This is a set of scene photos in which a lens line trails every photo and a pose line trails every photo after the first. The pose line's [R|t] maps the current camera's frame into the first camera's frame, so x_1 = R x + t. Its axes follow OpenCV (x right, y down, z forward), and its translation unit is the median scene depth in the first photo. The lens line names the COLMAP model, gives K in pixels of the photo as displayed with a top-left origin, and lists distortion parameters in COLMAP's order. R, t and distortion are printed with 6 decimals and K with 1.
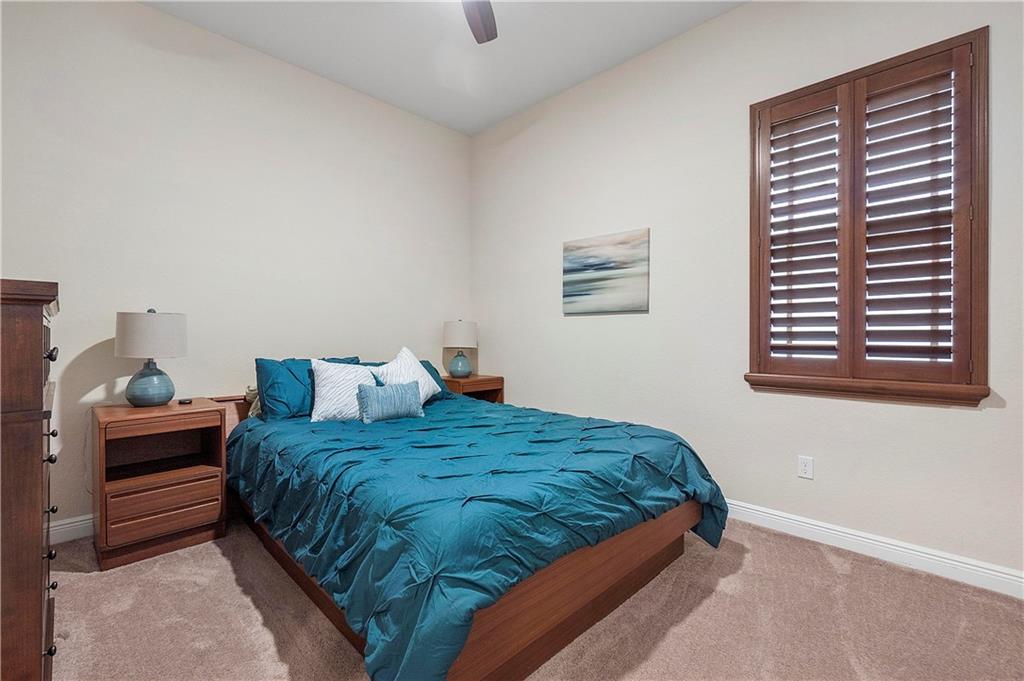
lens RADIAL K [[442.1, 0, 513.6], [0, 442.1, 337.4], [0, 0, 1]] dist [-0.008598, 0.001674]
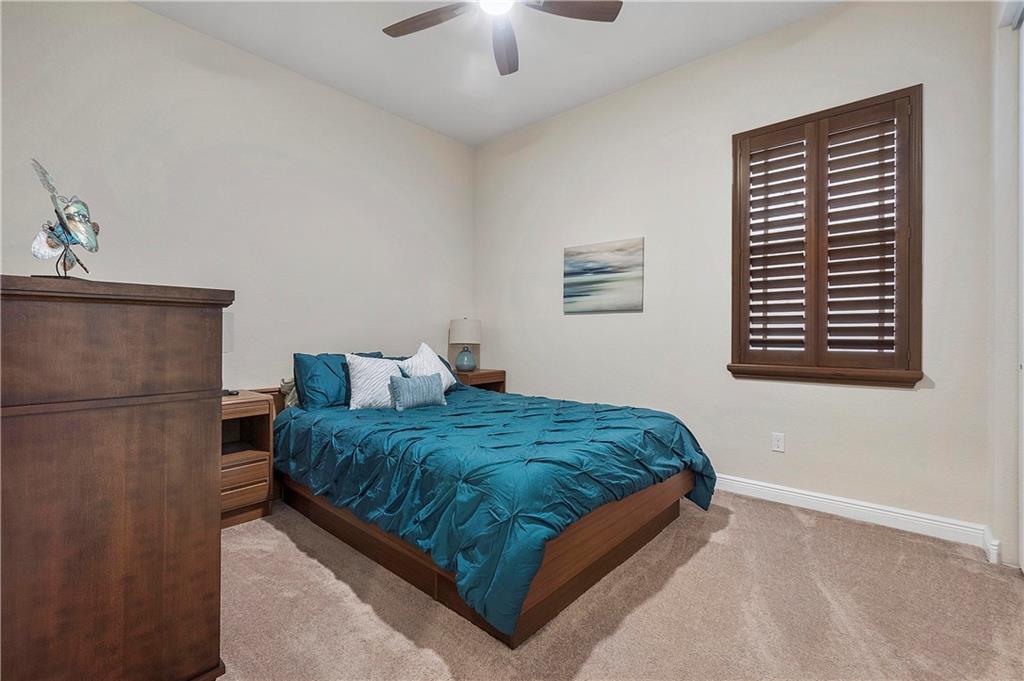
lens RADIAL K [[442.1, 0, 509.2], [0, 442.1, 337.1], [0, 0, 1]] dist [-0.008598, 0.001674]
pose [[0.998386, -0.002498, 0.056730, -0.145166], [0.002222, 0.999985, 0.004918, 0.003851], [-0.056742, -0.004784, 0.998377, -0.162839]]
